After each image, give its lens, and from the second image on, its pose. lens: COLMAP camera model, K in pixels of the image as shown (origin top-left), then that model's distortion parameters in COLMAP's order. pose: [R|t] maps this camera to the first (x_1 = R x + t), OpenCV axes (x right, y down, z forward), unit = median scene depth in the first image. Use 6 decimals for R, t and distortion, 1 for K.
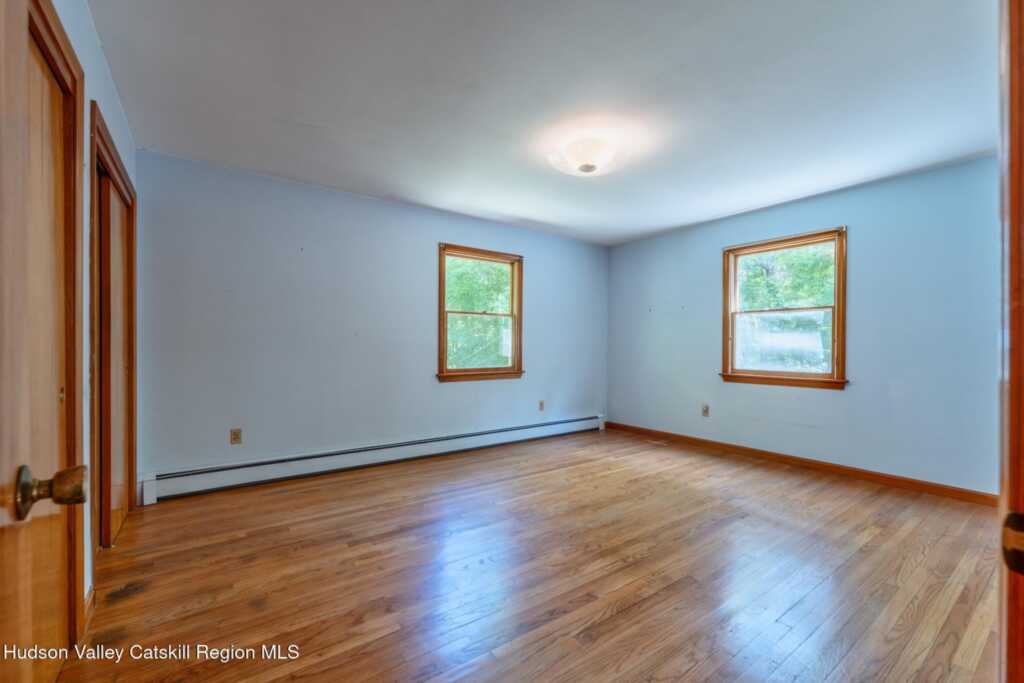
lens RADIAL K [[399.2, 0, 541.9], [0, 399.2, 344.4], [0, 0, 1]] dist [-0.001879, -0.000241]
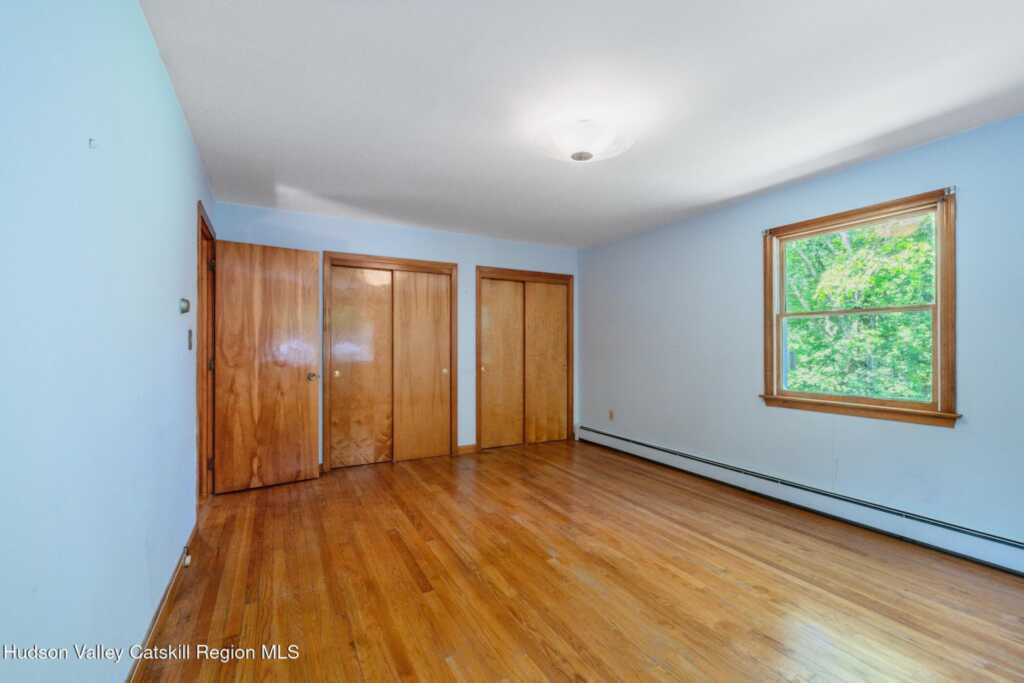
lens RADIAL K [[409.4, 0, 506.7], [0, 409.4, 345.5], [0, 0, 1]] dist [-0.000042, 0.000013]
pose [[-0.121008, -0.006060, -0.992633, 0.685161], [0.000556, 0.999981, -0.006173, -0.022001], [0.992651, -0.001299, -0.121002, 0.646304]]
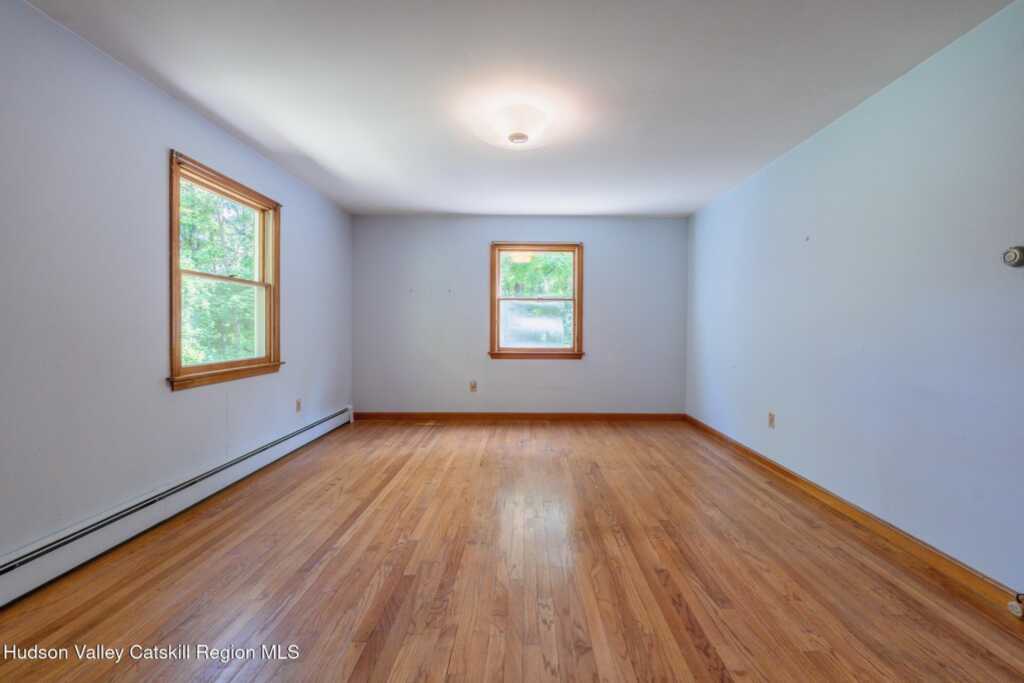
lens RADIAL K [[381.3, 0, 509.2], [0, 381.3, 331.5], [0, 0, 1]] dist [0.000581, 0.000006]
pose [[0.649013, -0.008693, 0.760728, -0.396118], [-0.006666, 0.999831, 0.017112, -0.004863], [-0.760748, -0.016177, 0.648846, 0.296768]]
